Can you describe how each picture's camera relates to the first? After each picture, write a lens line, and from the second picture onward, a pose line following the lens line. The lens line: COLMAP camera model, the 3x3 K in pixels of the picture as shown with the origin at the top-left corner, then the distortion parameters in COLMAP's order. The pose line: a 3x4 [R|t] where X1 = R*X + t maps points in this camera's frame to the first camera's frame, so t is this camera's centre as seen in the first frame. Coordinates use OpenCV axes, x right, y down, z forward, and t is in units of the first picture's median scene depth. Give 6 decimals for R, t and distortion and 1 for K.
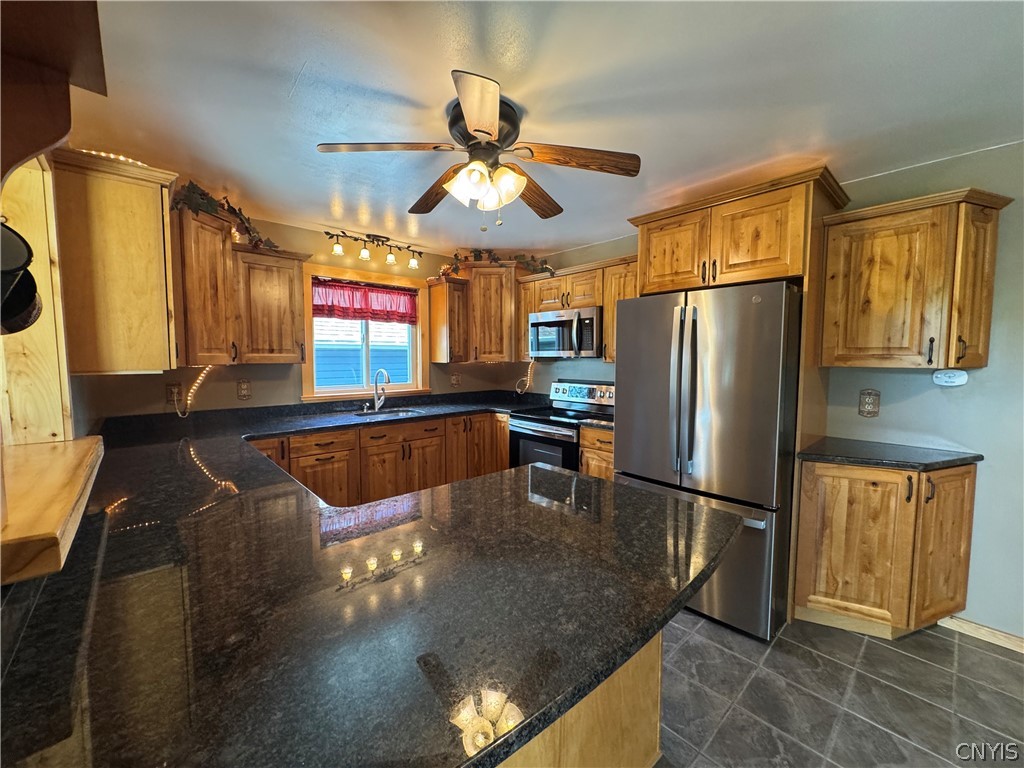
lens RADIAL K [[408.0, 0, 510.6], [0, 408.0, 383.5], [0, 0, 1]] dist [-0.004150, -0.000033]
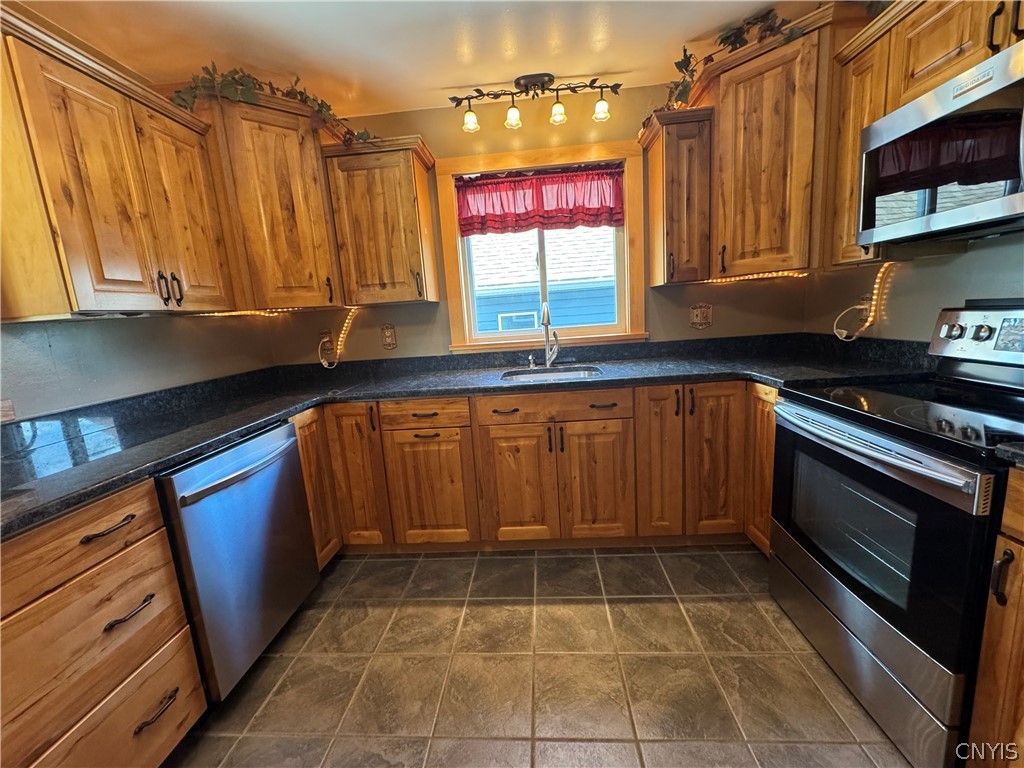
lens RADIAL K [[408.0, 0, 510.6], [0, 408.0, 383.5], [0, 0, 1]] dist [-0.004150, -0.000033]
pose [[0.697042, 0.072665, -0.713339, 0.108203], [0.022795, 0.992103, 0.123336, 0.009854], [0.716668, -0.102230, 0.689881, 0.496602]]
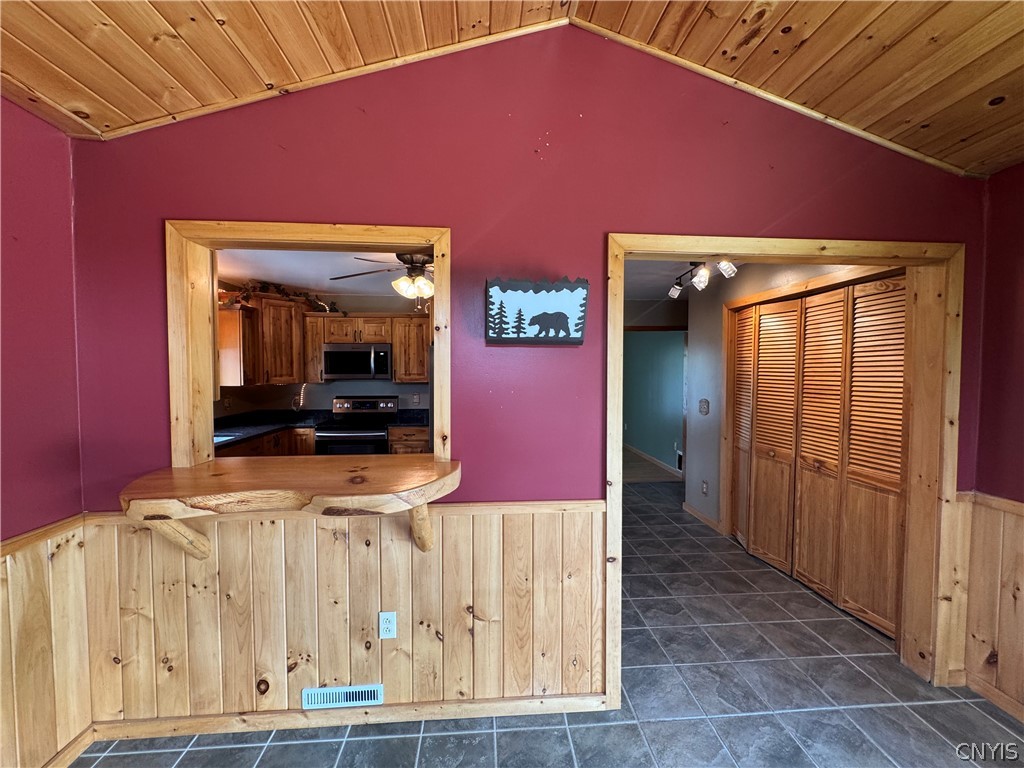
lens RADIAL K [[408.0, 0, 510.6], [0, 408.0, 383.5], [0, 0, 1]] dist [-0.004150, -0.000033]
pose [[0.616458, -0.028508, 0.786871, -0.588648], [0.055065, 0.998458, -0.006966, -0.013100], [-0.785460, 0.047624, 0.617078, -0.192501]]
